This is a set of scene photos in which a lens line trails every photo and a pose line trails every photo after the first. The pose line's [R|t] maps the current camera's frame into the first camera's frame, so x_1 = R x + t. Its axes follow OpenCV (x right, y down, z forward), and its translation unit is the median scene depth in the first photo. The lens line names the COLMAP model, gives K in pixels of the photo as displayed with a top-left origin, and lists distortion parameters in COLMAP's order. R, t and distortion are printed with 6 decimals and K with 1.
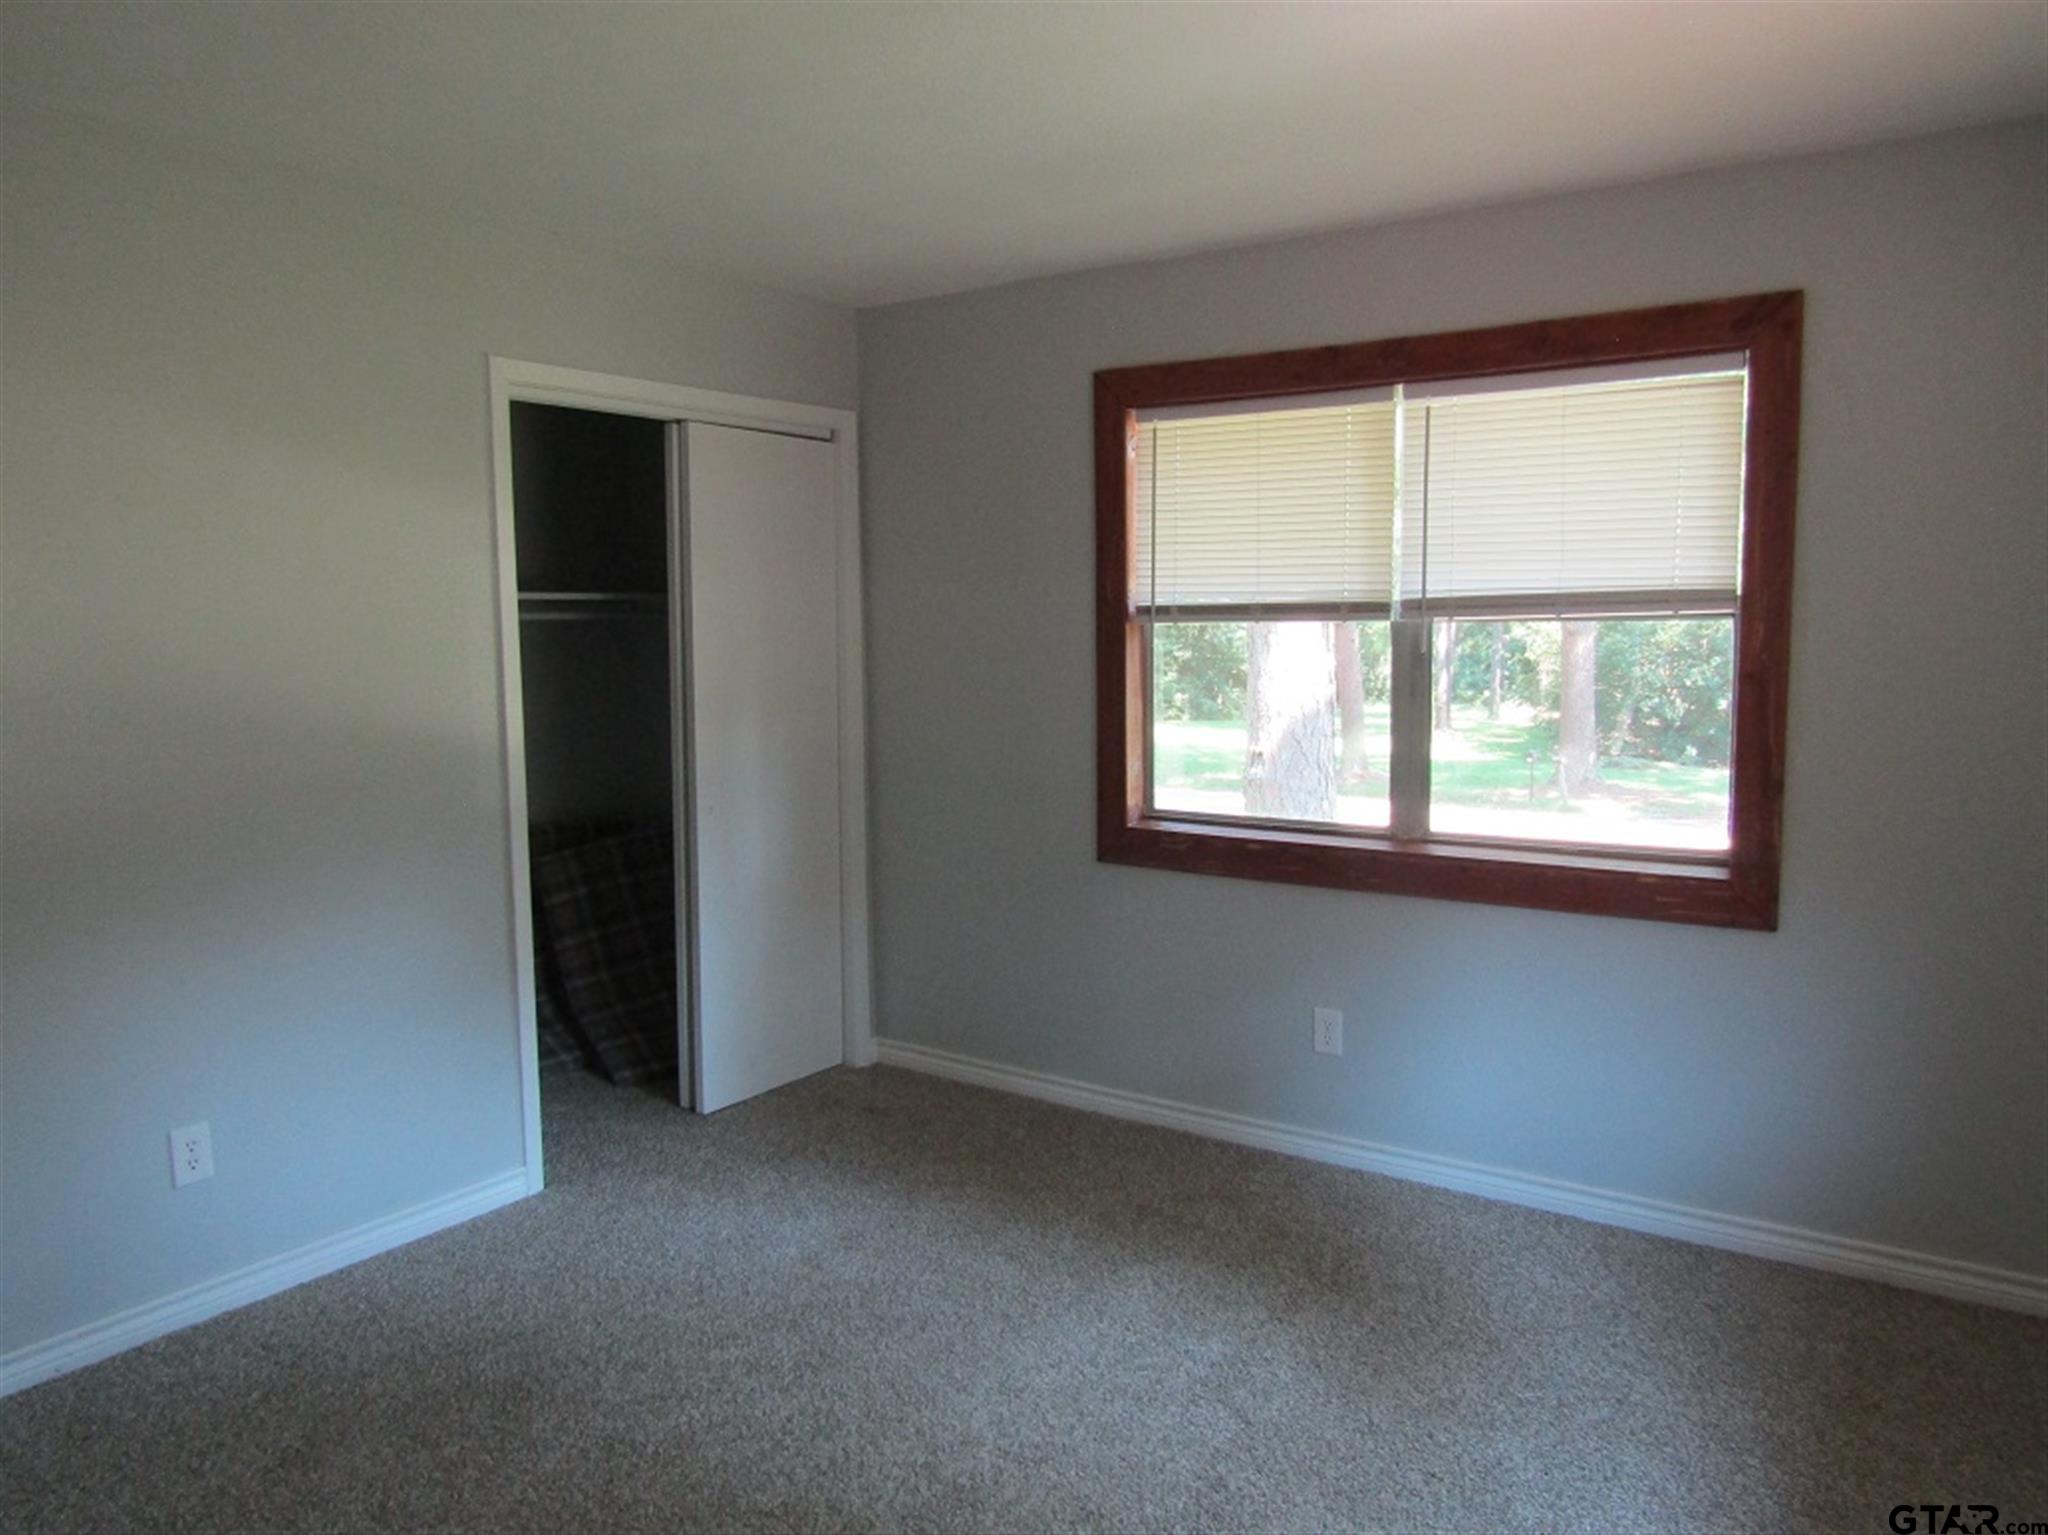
lens RADIAL K [[1450.4, 0, 1037.9], [0, 1450.4, 770.9], [0, 0, 1]] dist [-0.002112, 0.000784]
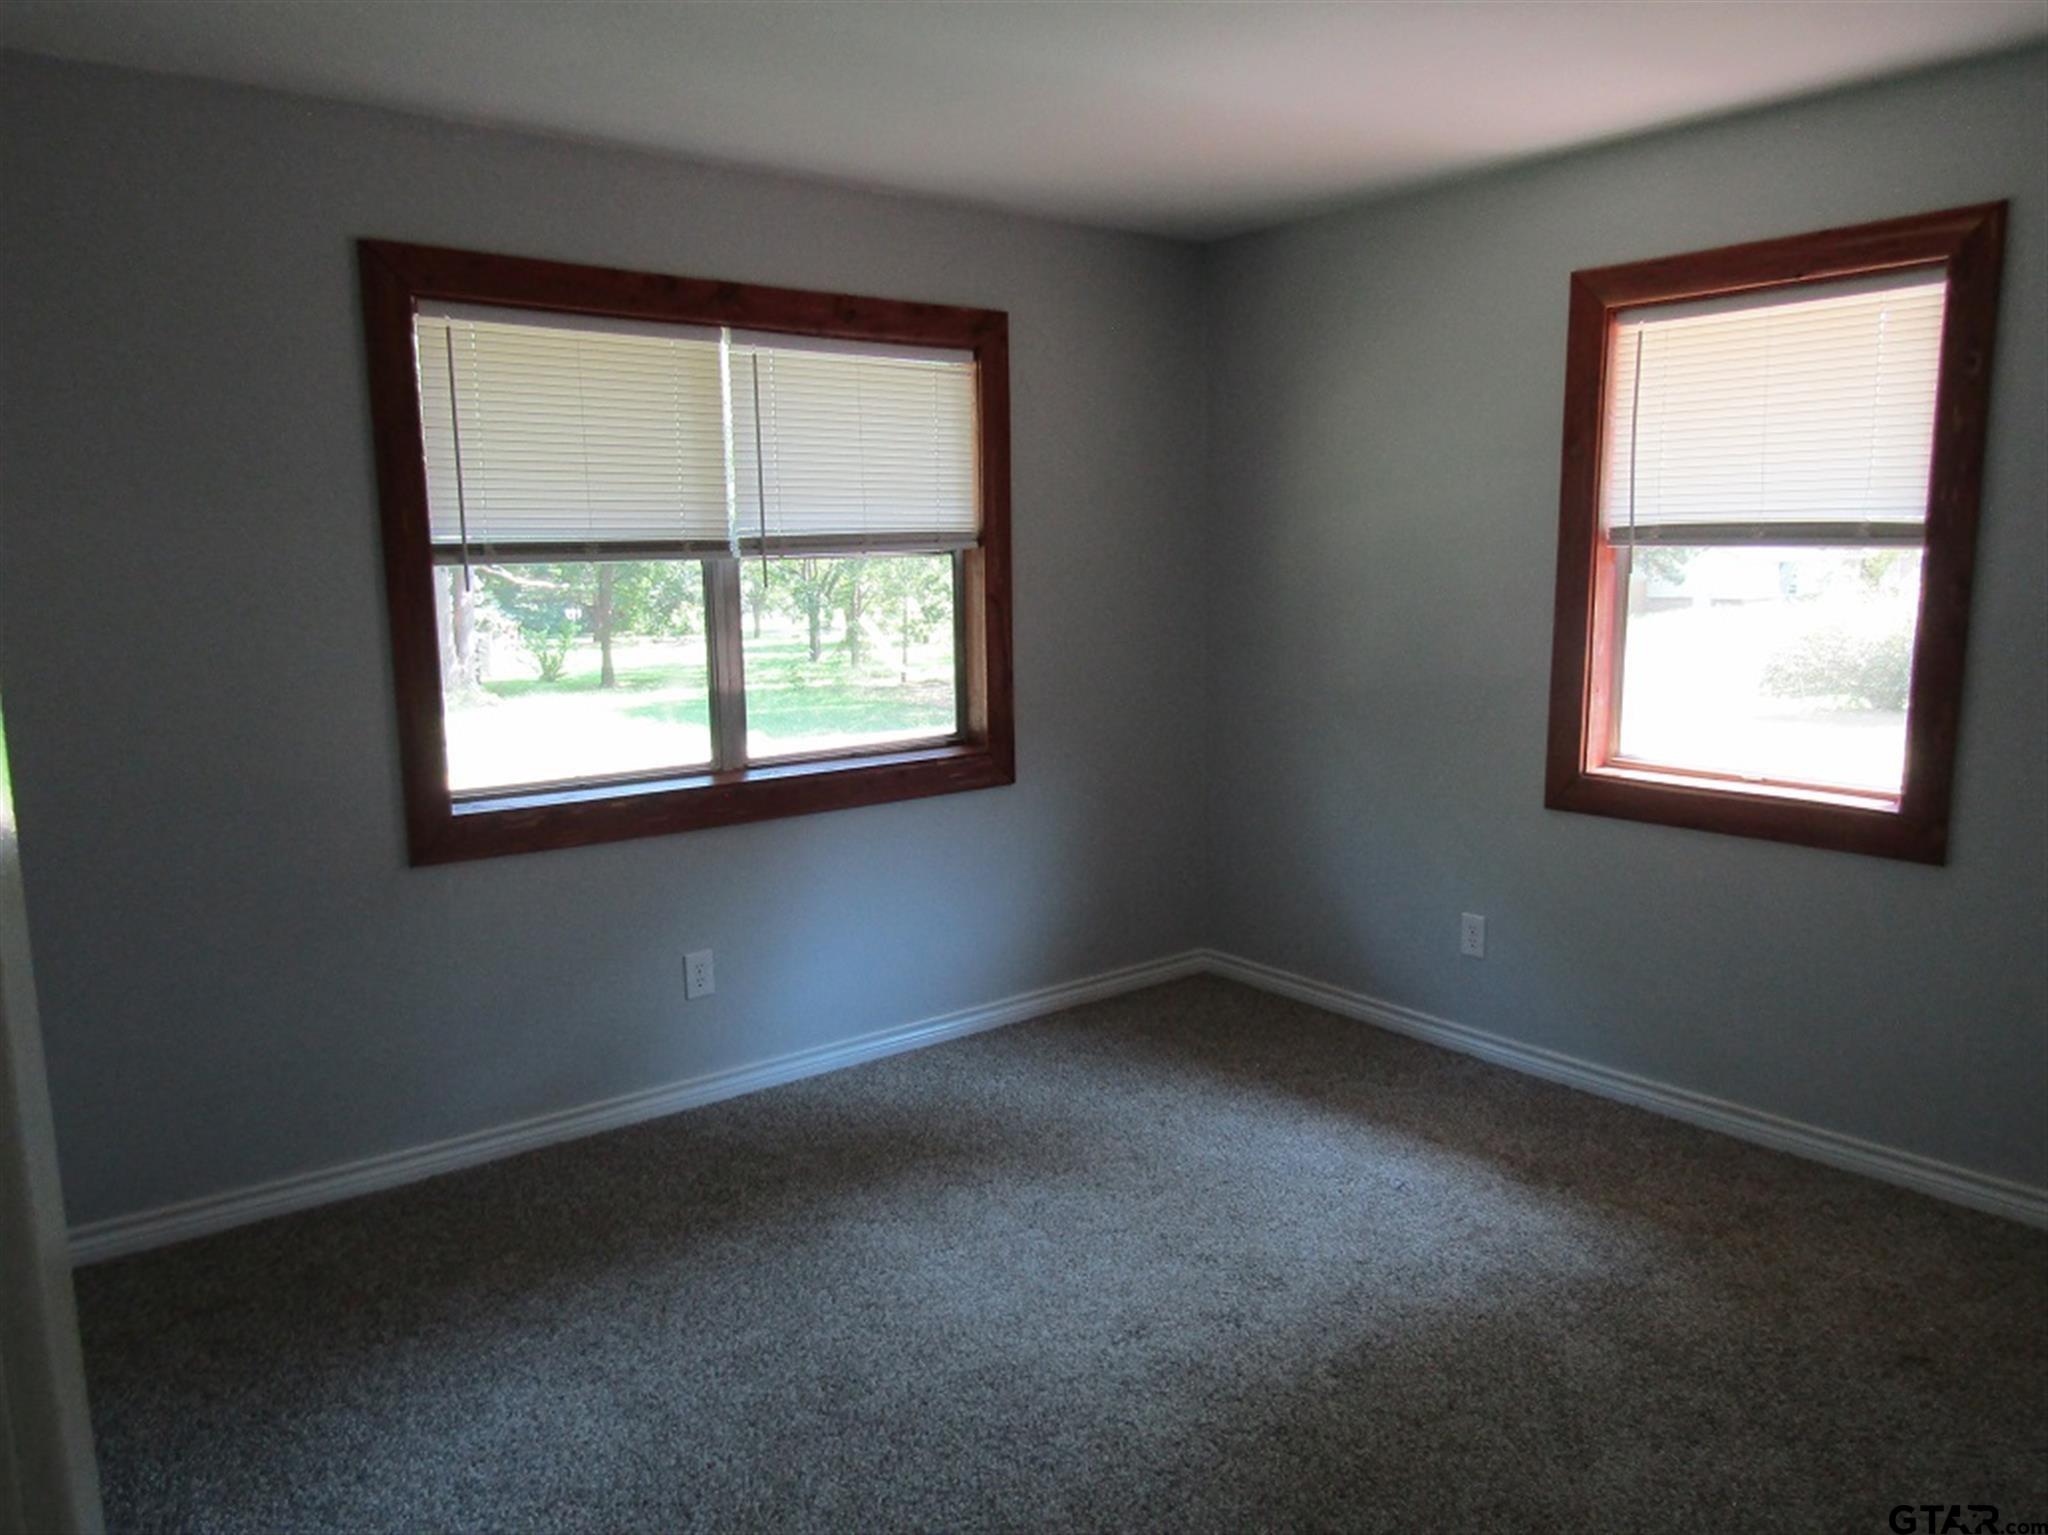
lens RADIAL K [[1450.4, 0, 1037.9], [0, 1450.4, 770.9], [0, 0, 1]] dist [-0.002112, 0.000784]
pose [[0.298614, -0.141493, 0.943827, -0.683542], [0.111378, 0.987358, 0.112781, -0.046764], [-0.947853, 0.071444, 0.310598, 0.483617]]
